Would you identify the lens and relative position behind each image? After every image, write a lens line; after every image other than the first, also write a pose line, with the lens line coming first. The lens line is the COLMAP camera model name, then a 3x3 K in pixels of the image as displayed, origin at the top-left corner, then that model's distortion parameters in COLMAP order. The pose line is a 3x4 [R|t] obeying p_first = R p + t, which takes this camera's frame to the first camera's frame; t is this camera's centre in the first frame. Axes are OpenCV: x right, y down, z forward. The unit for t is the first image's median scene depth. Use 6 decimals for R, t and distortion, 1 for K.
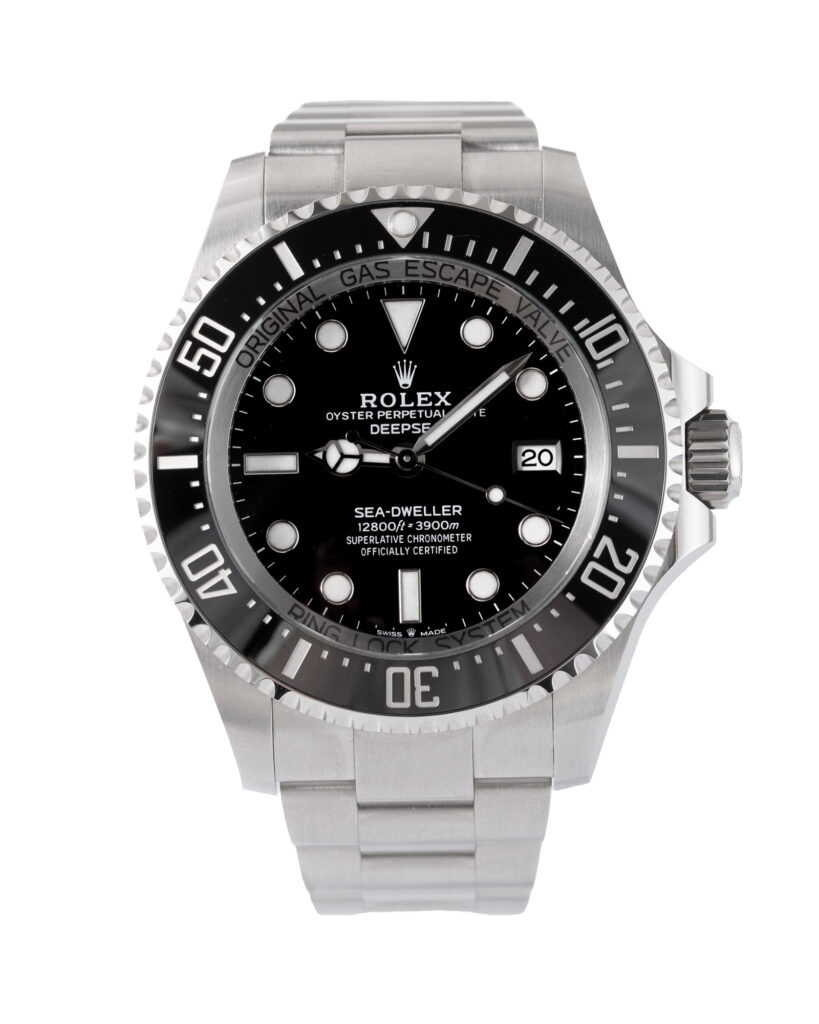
lens RADIAL K [[4584.8, 0, 410.8], [0, 4584.8, 518.5], [0, 0, 1]] dist [-0.054702, 0.000000]
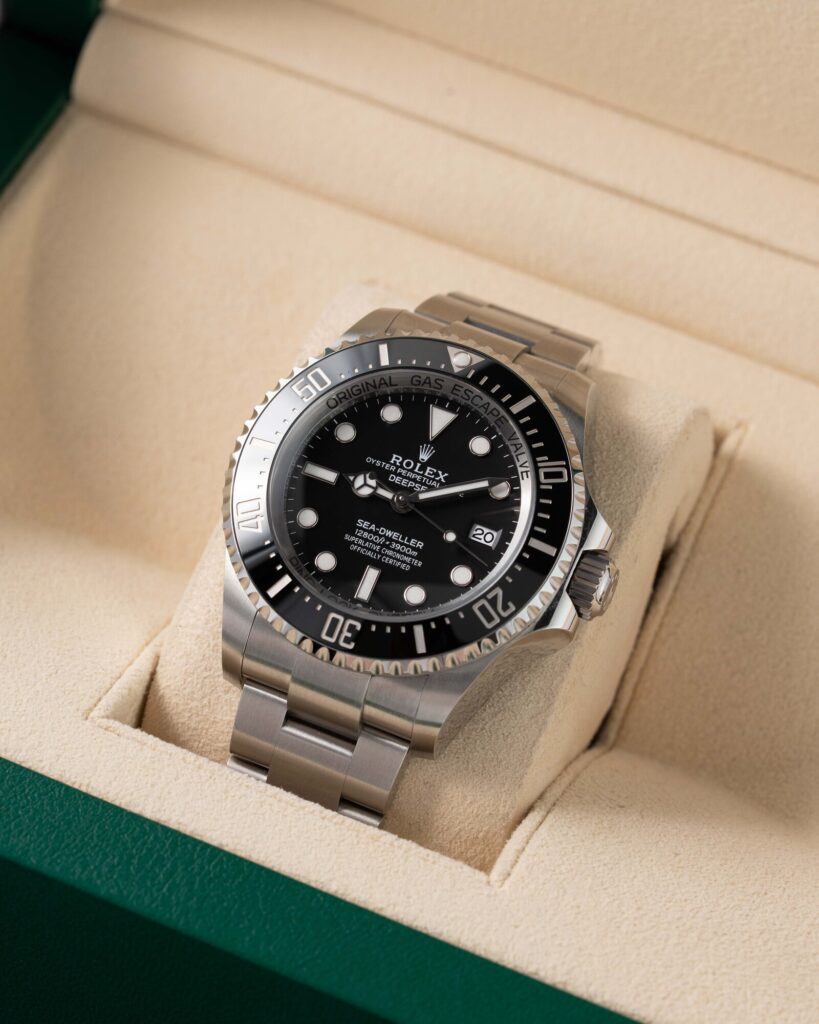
lens RADIAL K [[4584.8, 0, 406.2], [0, 4584.8, 507.3], [0, 0, 1]] dist [-0.054702, 0.000000]
pose [[0.908419, 0.363928, -0.205747, 0.309889], [-0.404263, 0.890088, -0.210512, 0.304485], [0.106522, 0.274409, 0.955695, -0.434448]]
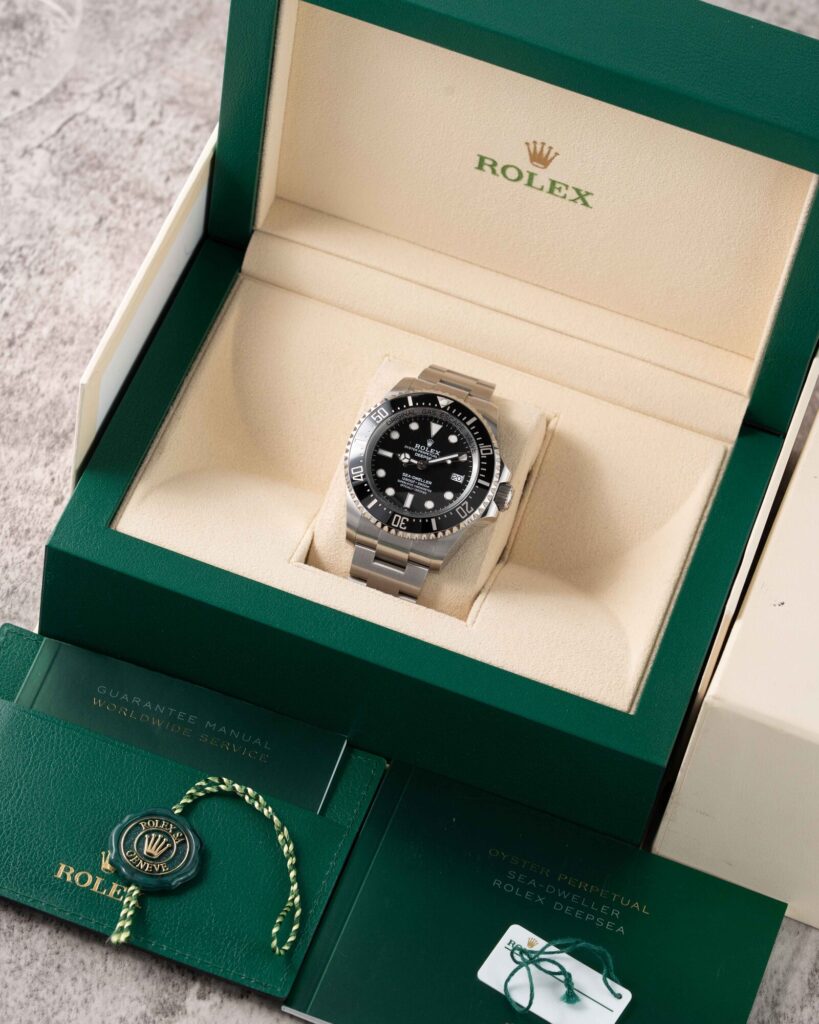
lens RADIAL K [[4584.8, 0, 410.2], [0, 4584.8, 513.1], [0, 0, 1]] dist [-0.054702, 0.000000]
pose [[0.935741, 0.339507, -0.095514, 0.338922], [-0.351626, 0.919056, -0.178034, 0.649768], [0.027339, 0.200179, 0.979378, -2.432783]]
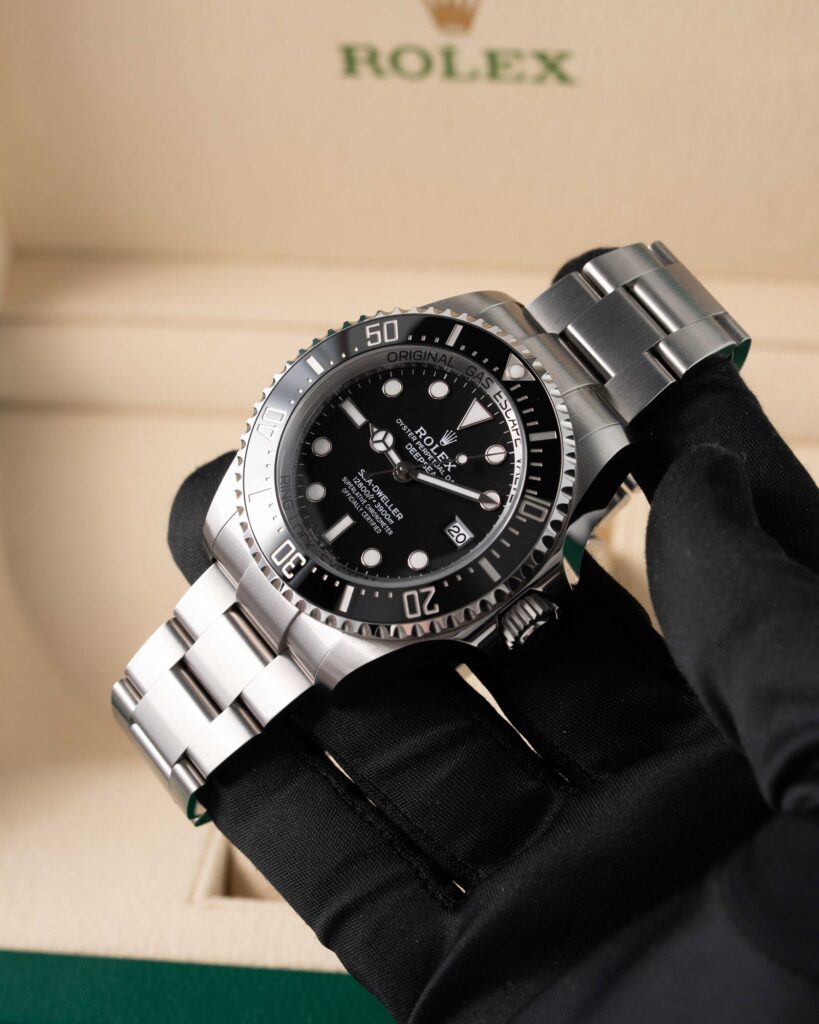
lens RADIAL K [[4584.8, 0, 409.2], [0, 4584.8, 508.7], [0, 0, 1]] dist [-0.054702, 0.000000]
pose [[0.590197, 0.724571, -0.355900, 0.568738], [-0.770409, 0.637243, 0.019766, -0.037110], [0.241117, 0.262523, 0.934315, -0.464628]]
